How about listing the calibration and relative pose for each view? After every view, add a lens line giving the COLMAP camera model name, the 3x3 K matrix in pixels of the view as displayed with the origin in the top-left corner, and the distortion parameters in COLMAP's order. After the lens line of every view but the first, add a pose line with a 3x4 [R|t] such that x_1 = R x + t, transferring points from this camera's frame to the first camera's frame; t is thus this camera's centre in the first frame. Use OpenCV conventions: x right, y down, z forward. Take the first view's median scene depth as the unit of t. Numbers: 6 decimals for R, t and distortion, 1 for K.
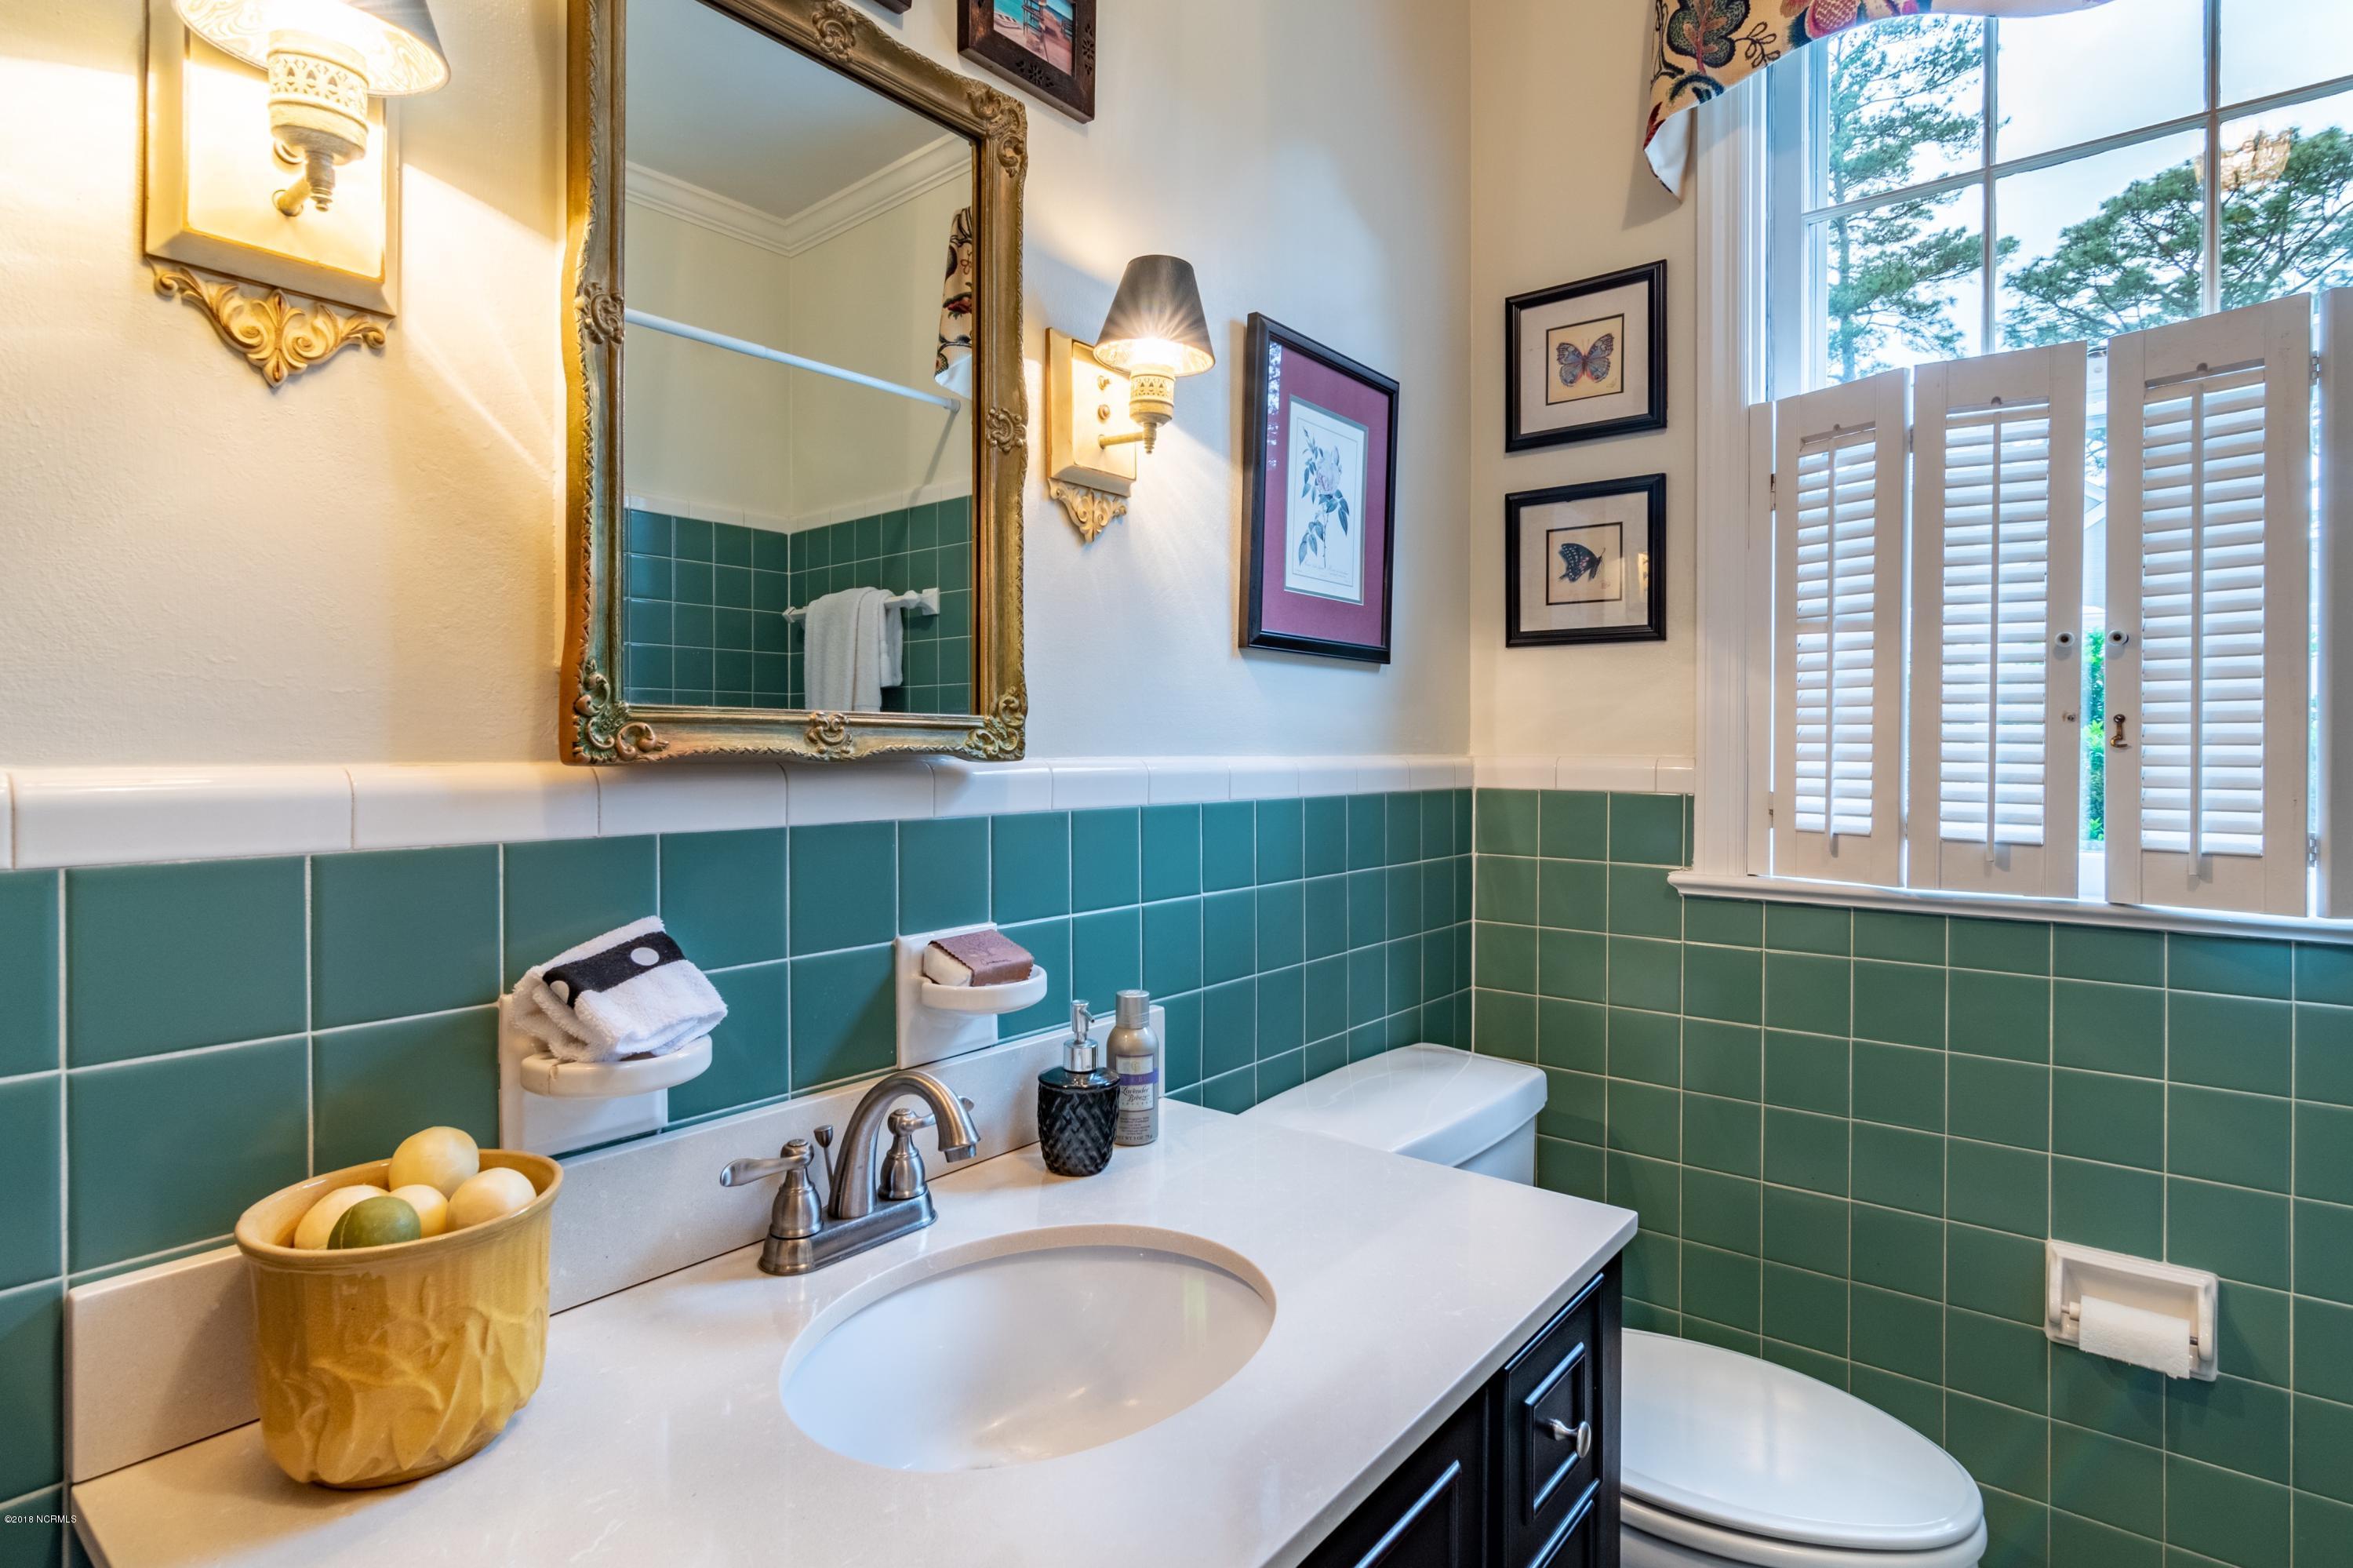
lens RADIAL K [[1204.1, 0, 1179.0], [0, 1204.1, 743.5], [0, 0, 1]] dist [0.002197, 0.001536]
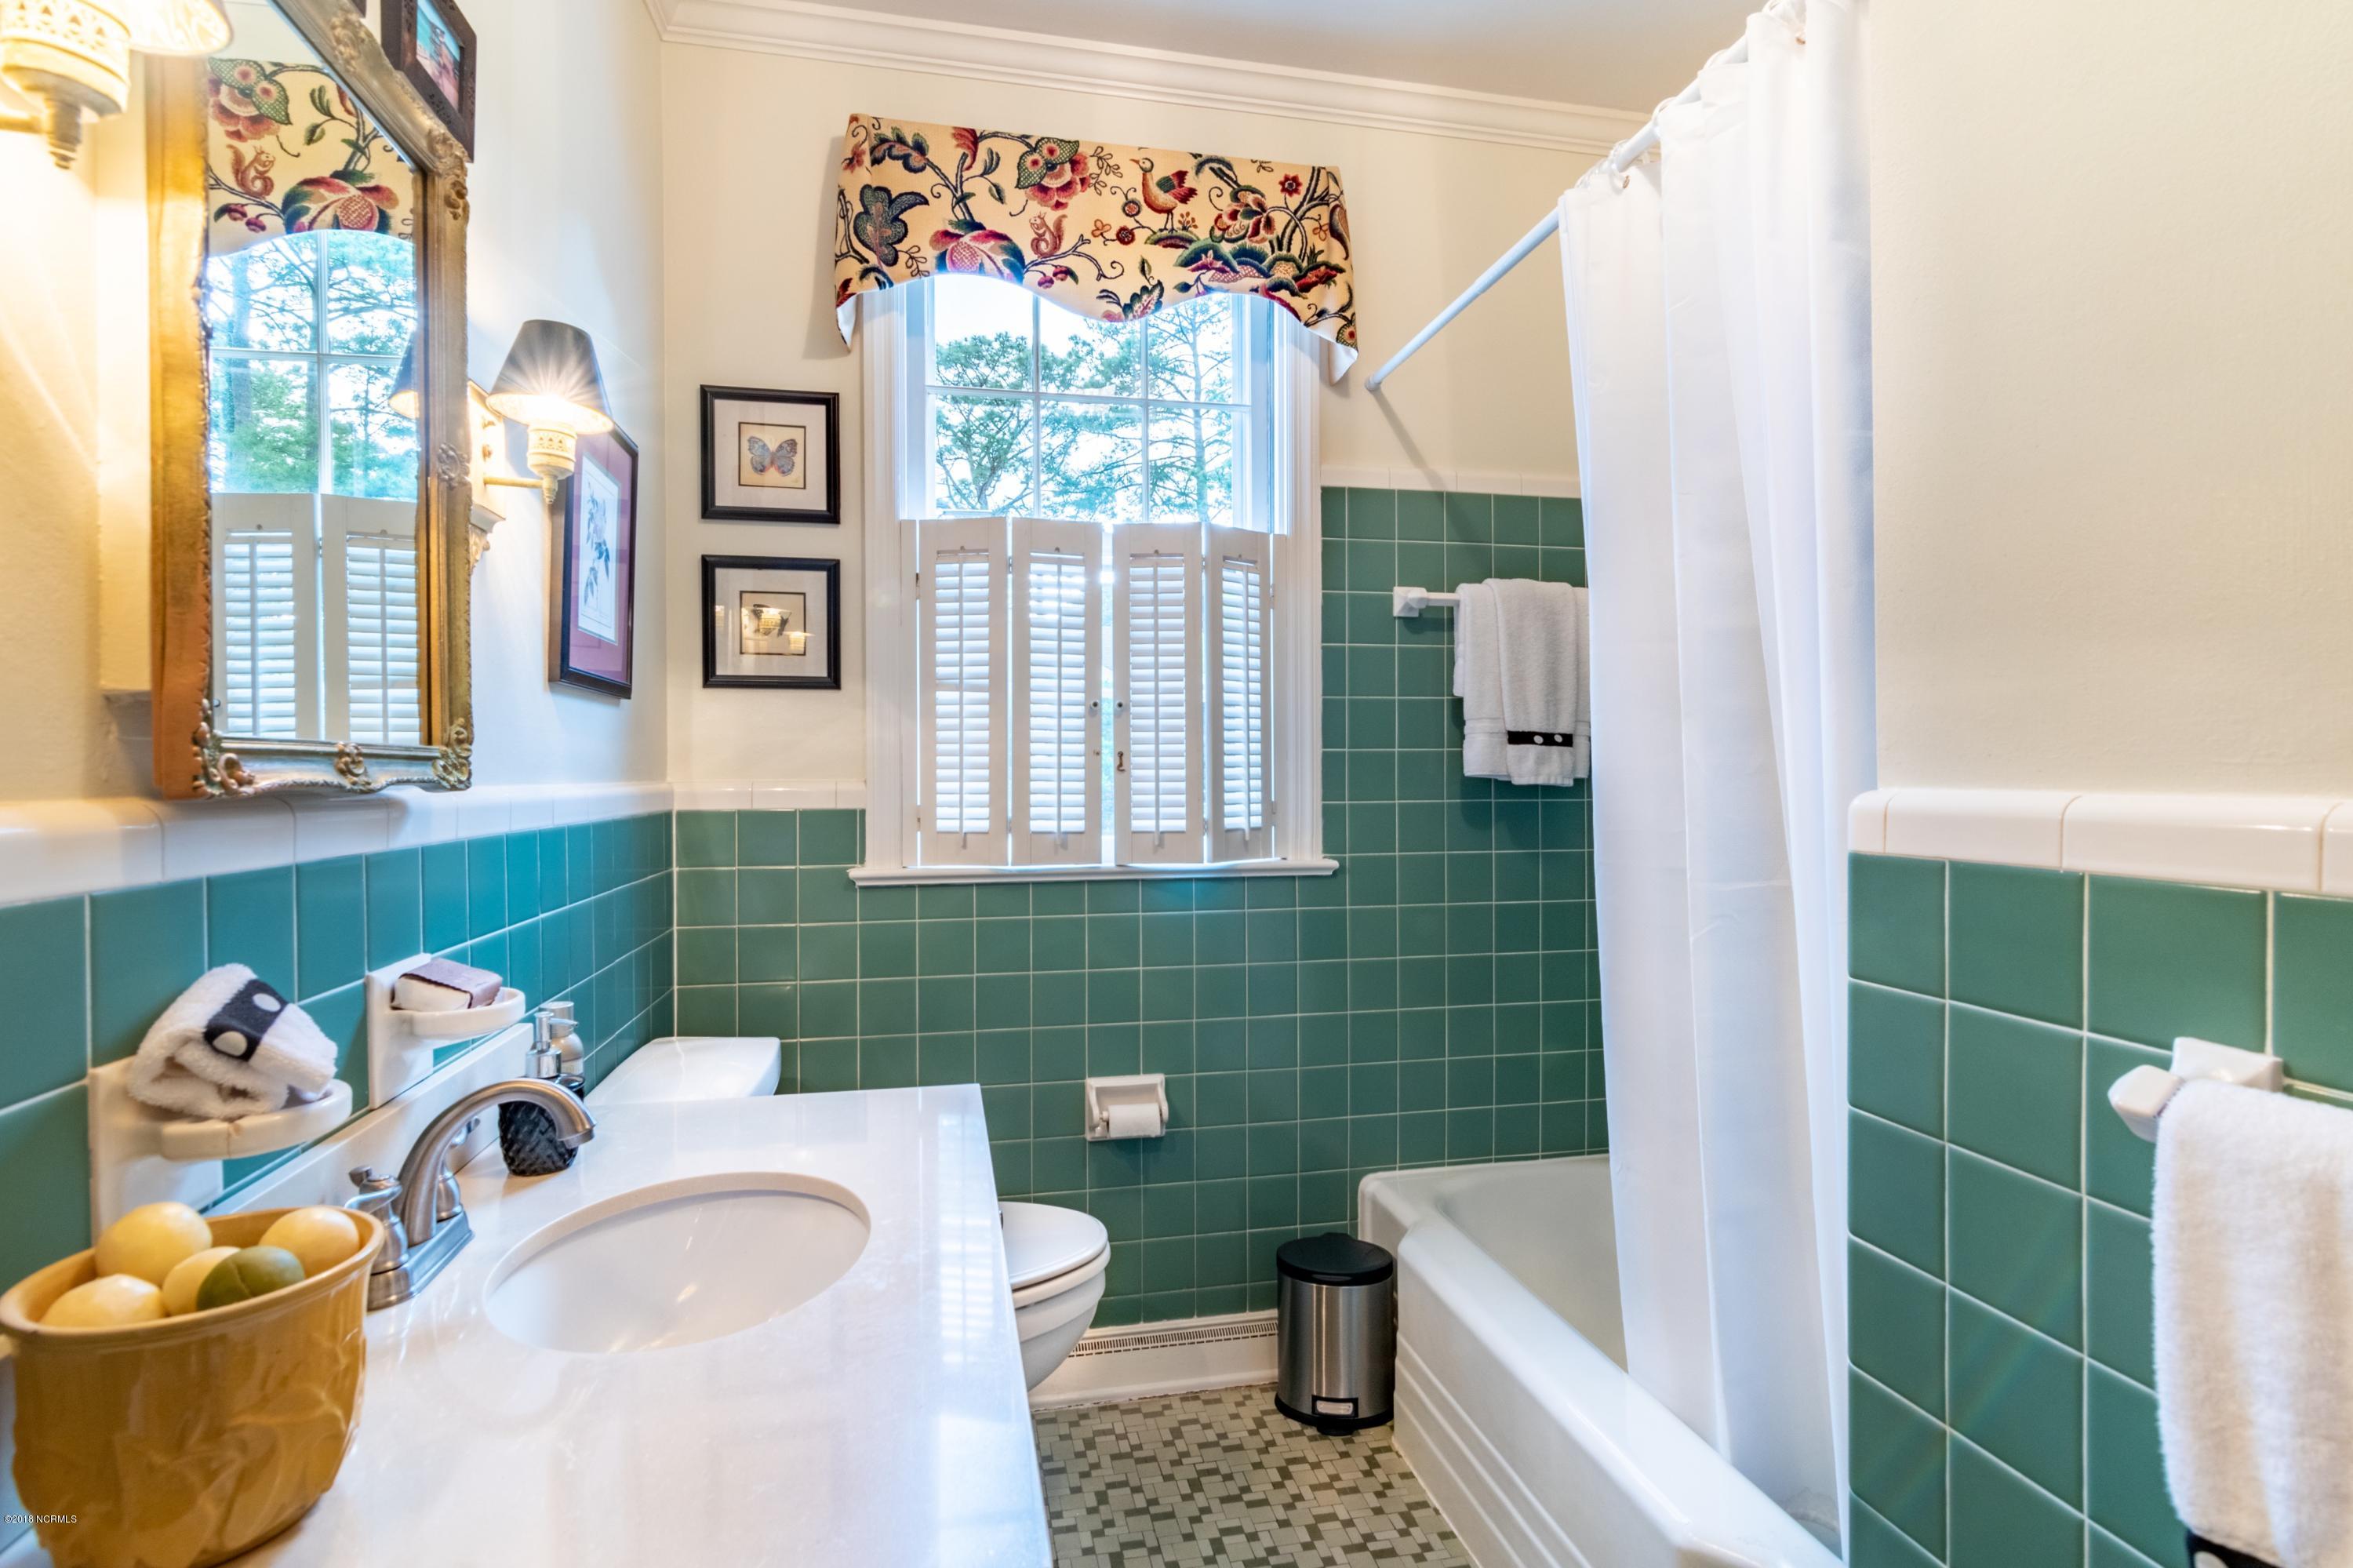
lens RADIAL K [[1150.2, 0, 1175.0], [0, 1150.2, 759.8], [0, 0, 1]] dist [0.000749, 0.000037]
pose [[0.639135, 0.001473, 0.769093, -0.346734], [0.004899, 0.999970, -0.005986, -0.002101], [-0.769079, 0.007594, 0.639108, -0.062299]]
